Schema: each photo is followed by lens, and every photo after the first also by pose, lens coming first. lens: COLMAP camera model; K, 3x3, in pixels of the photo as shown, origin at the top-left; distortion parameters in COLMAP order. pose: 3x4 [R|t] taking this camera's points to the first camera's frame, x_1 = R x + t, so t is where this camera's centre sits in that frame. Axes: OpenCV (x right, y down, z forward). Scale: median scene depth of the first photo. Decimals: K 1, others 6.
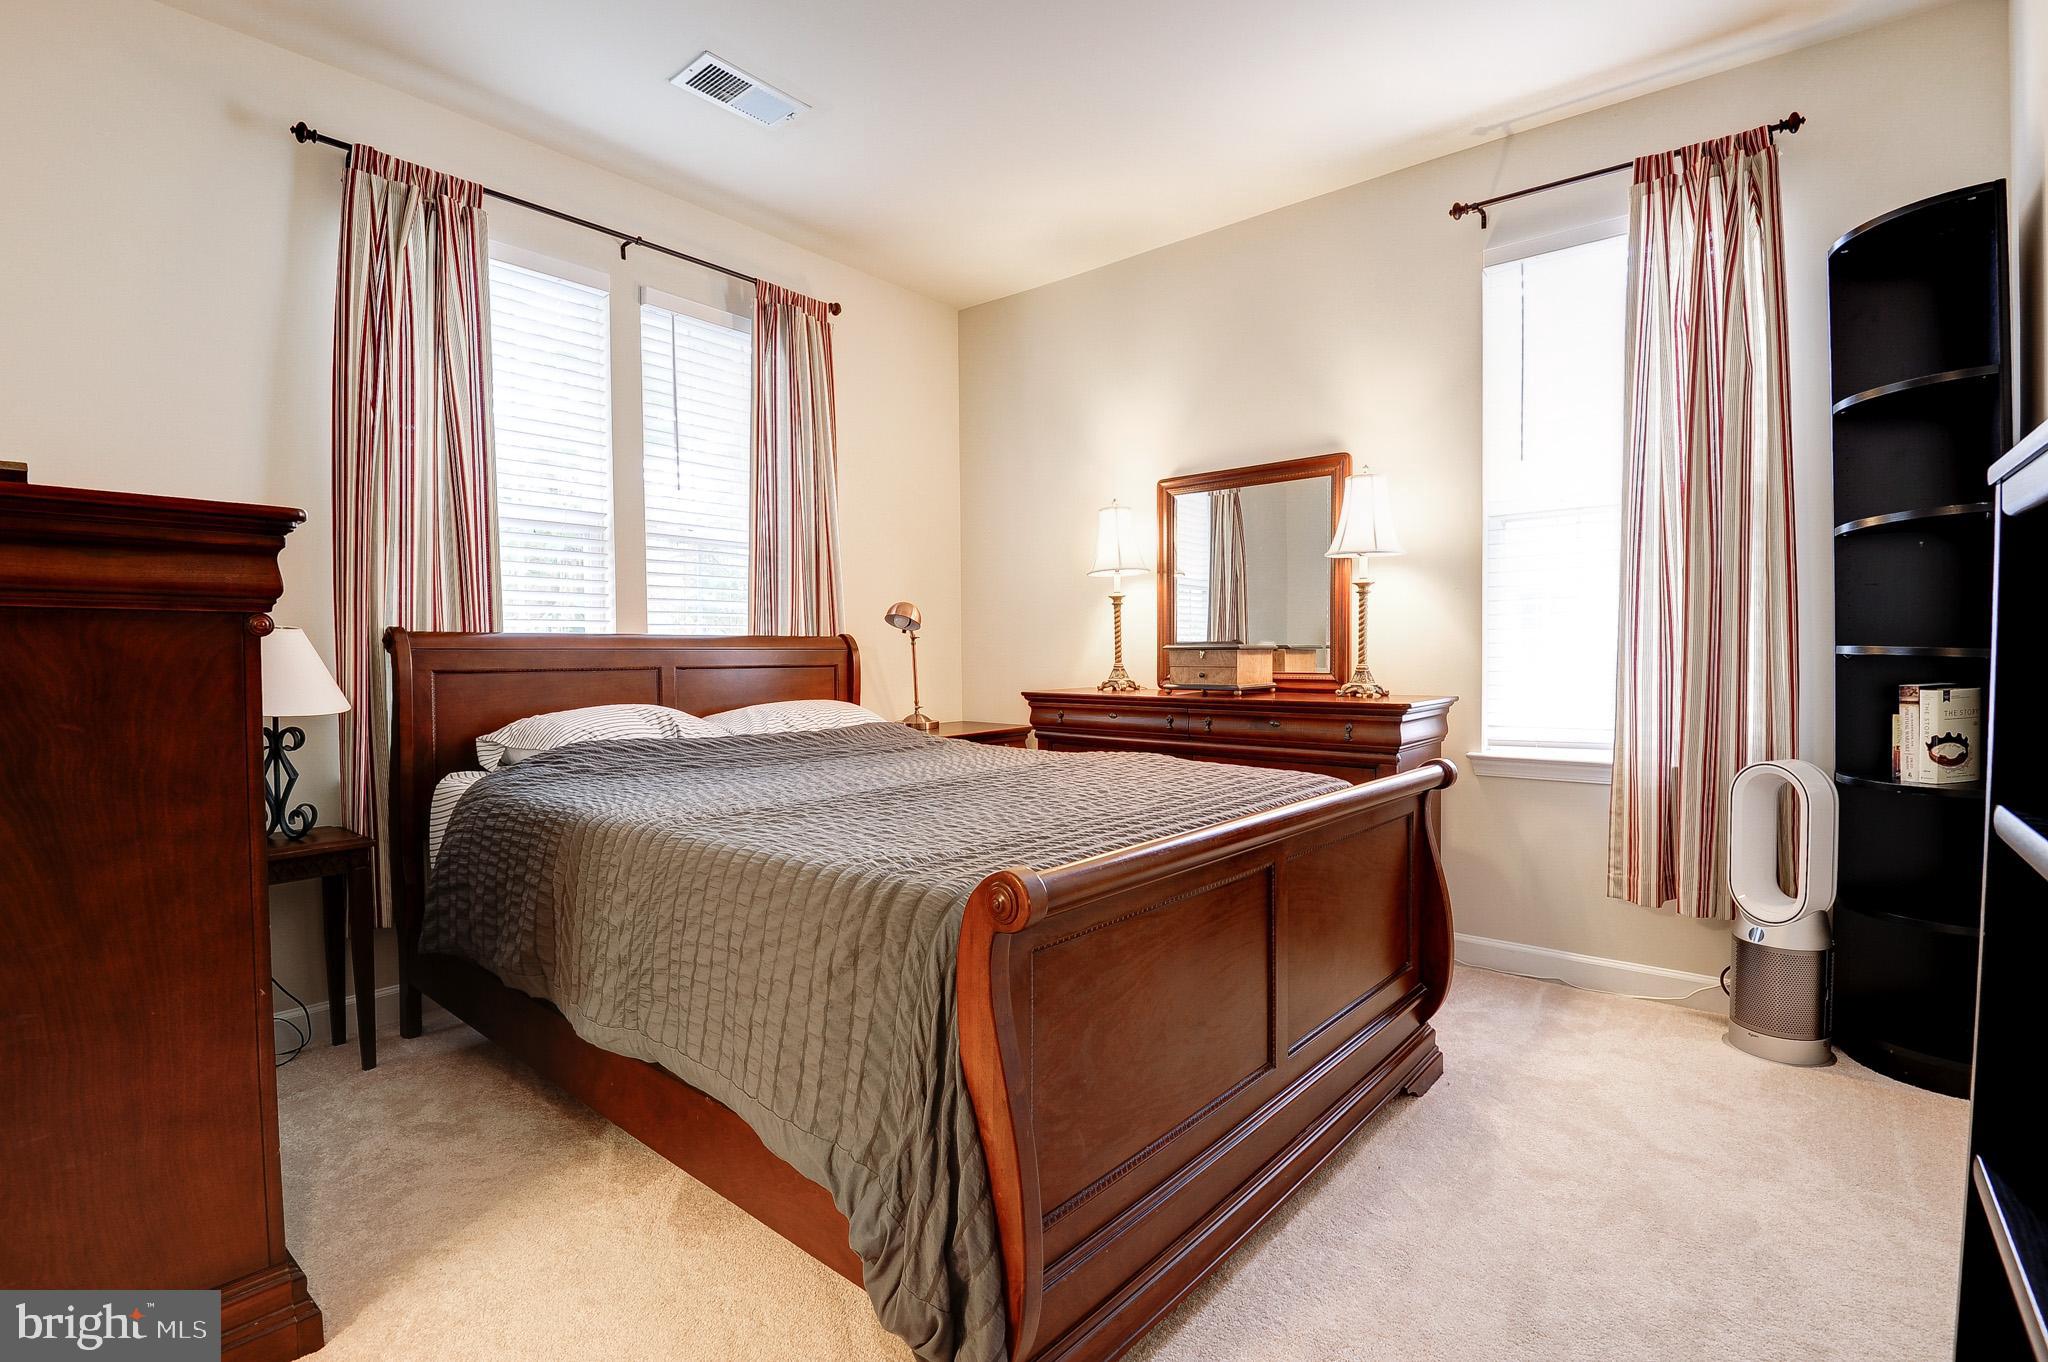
lens RADIAL K [[975.3, 0, 1024.0], [0, 975.3, 681.0], [0, 0, 1]] dist [-0.000666, -0.023038]
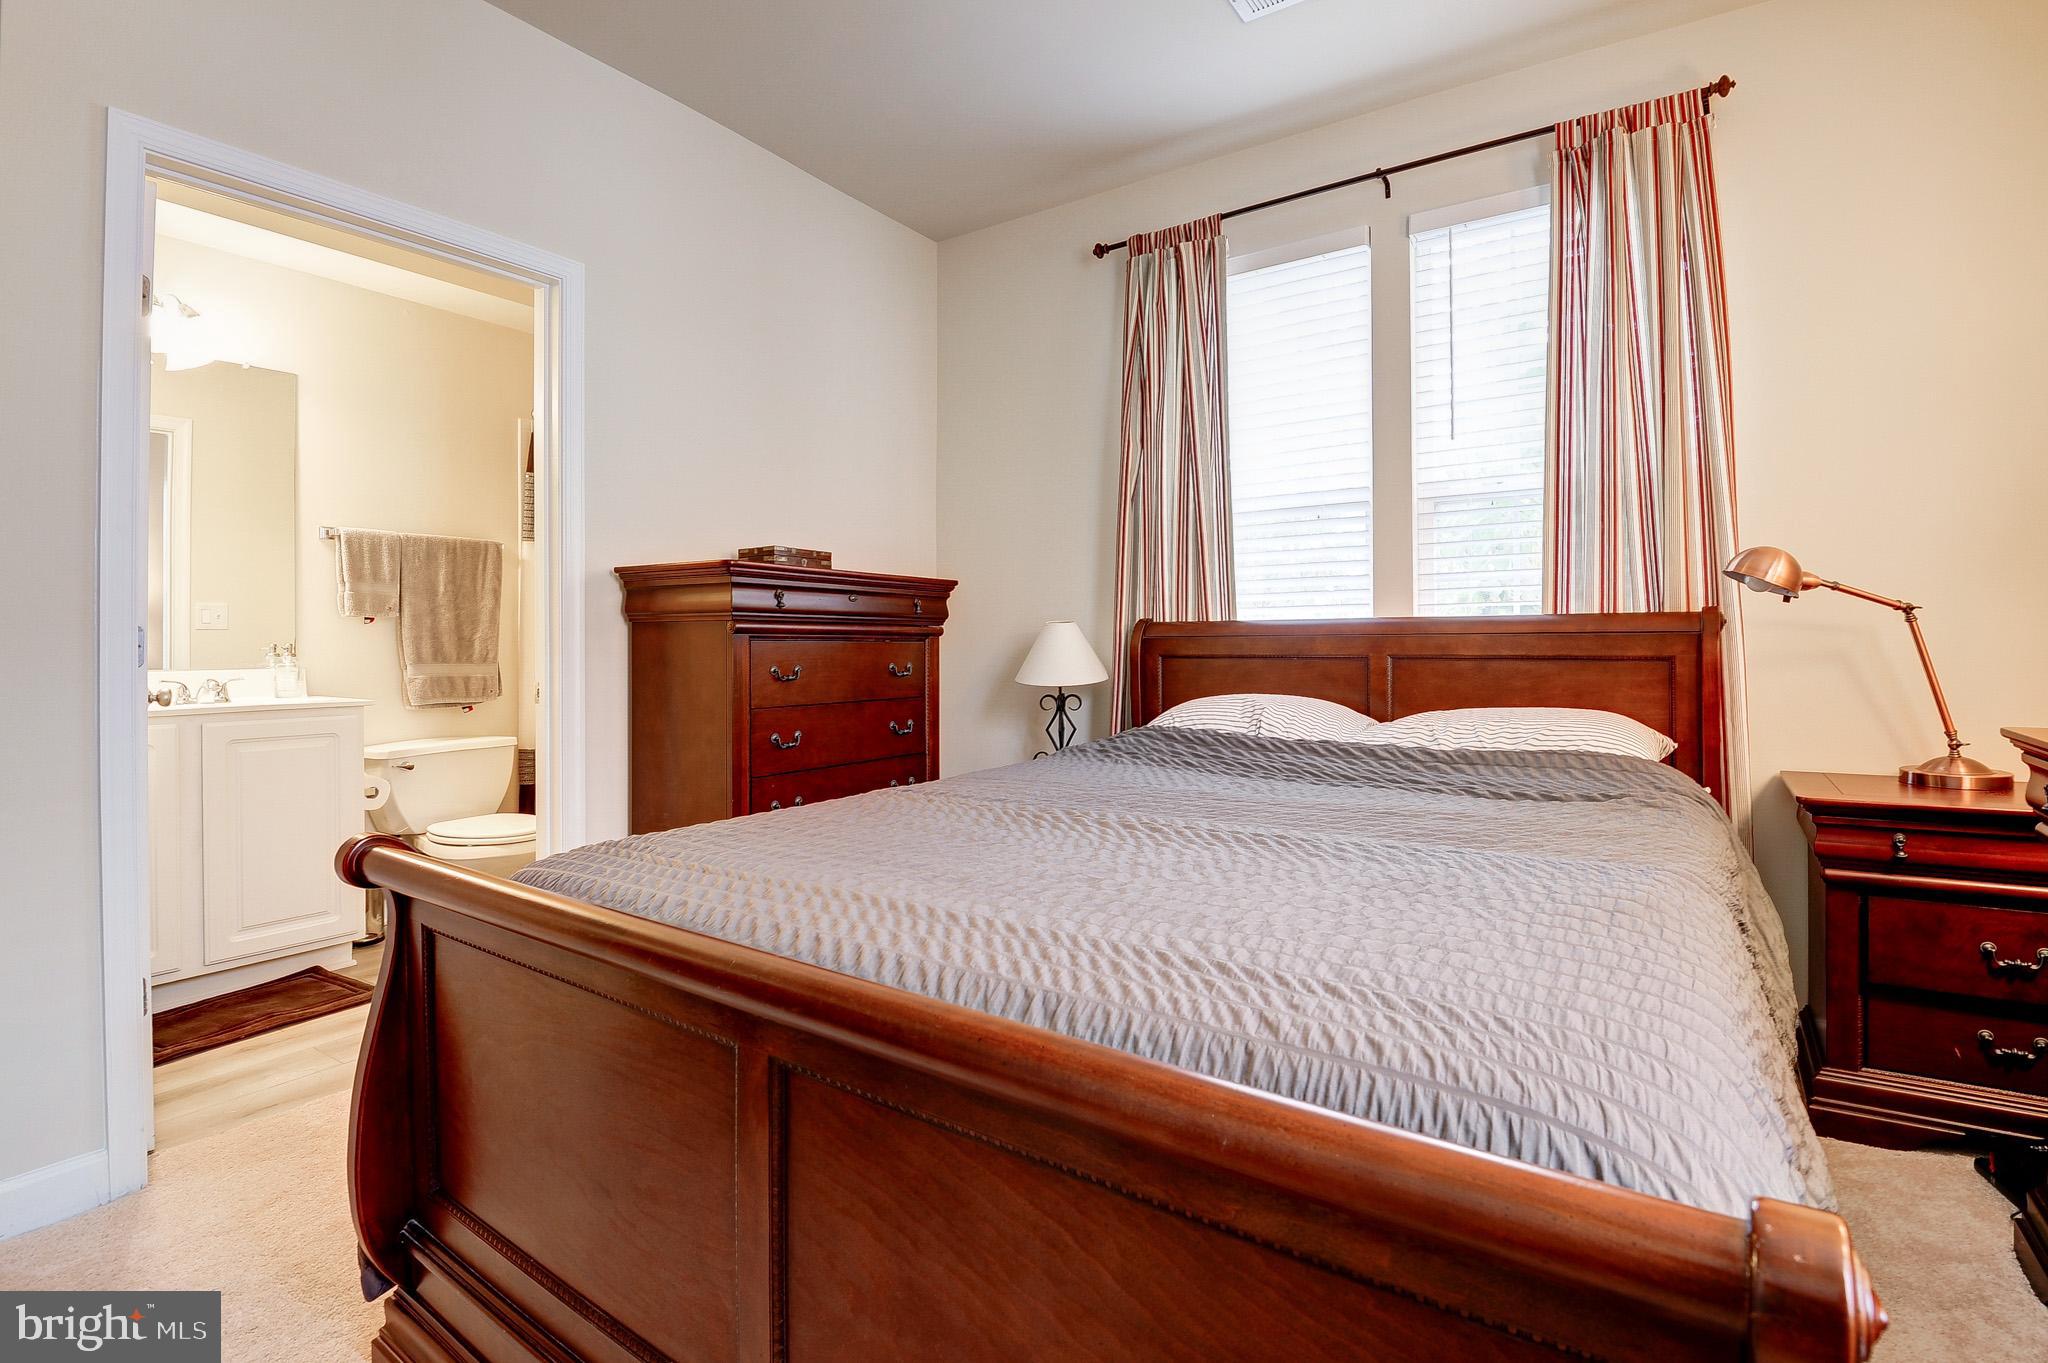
lens RADIAL K [[946.9, 0, 1026.4], [0, 946.9, 648.9], [0, 0, 1]] dist [0.033310, -0.034118]
pose [[0.101794, 0.011013, -0.994745, 0.435759], [-0.023901, 0.999677, 0.008622, -0.019968], [0.994518, 0.022898, 0.102024, 0.597892]]
